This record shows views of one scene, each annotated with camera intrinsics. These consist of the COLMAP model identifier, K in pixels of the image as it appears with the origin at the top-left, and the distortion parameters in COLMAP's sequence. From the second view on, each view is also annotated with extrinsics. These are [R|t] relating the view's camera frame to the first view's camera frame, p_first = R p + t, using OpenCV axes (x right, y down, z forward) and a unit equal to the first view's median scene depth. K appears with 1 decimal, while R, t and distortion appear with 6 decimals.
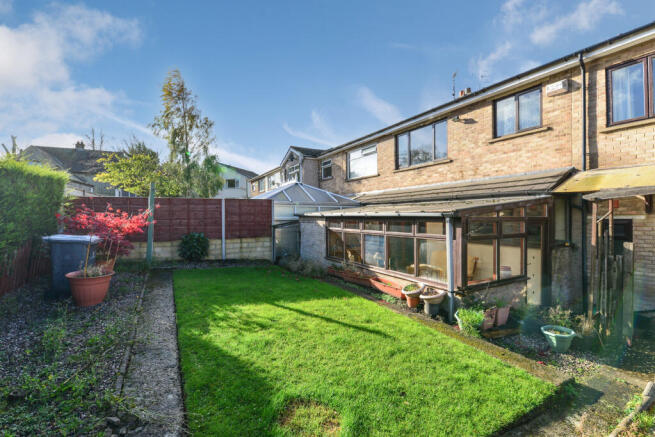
lens RADIAL K [[301.9, 0, 327.9], [0, 301.9, 213.6], [0, 0, 1]] dist [-0.003029, -0.000834]
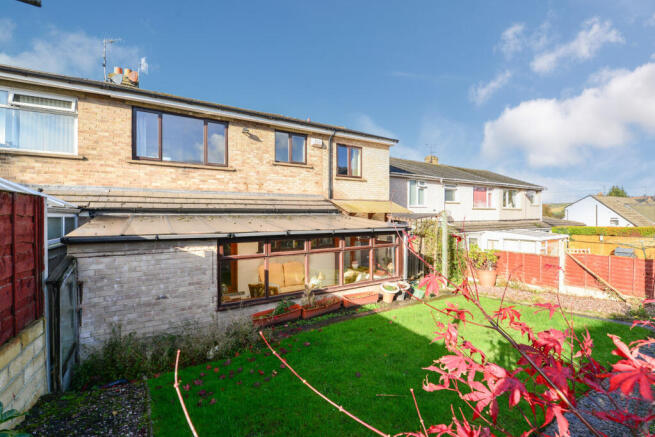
lens RADIAL K [[301.9, 0, 327.9], [0, 301.9, 213.6], [0, 0, 1]] dist [-0.003029, -0.000834]
pose [[-0.070176, 0.006032, 0.997516, -0.609385], [-0.011505, 0.999910, -0.006856, -0.037225], [-0.997468, -0.011957, -0.070101, 0.830375]]
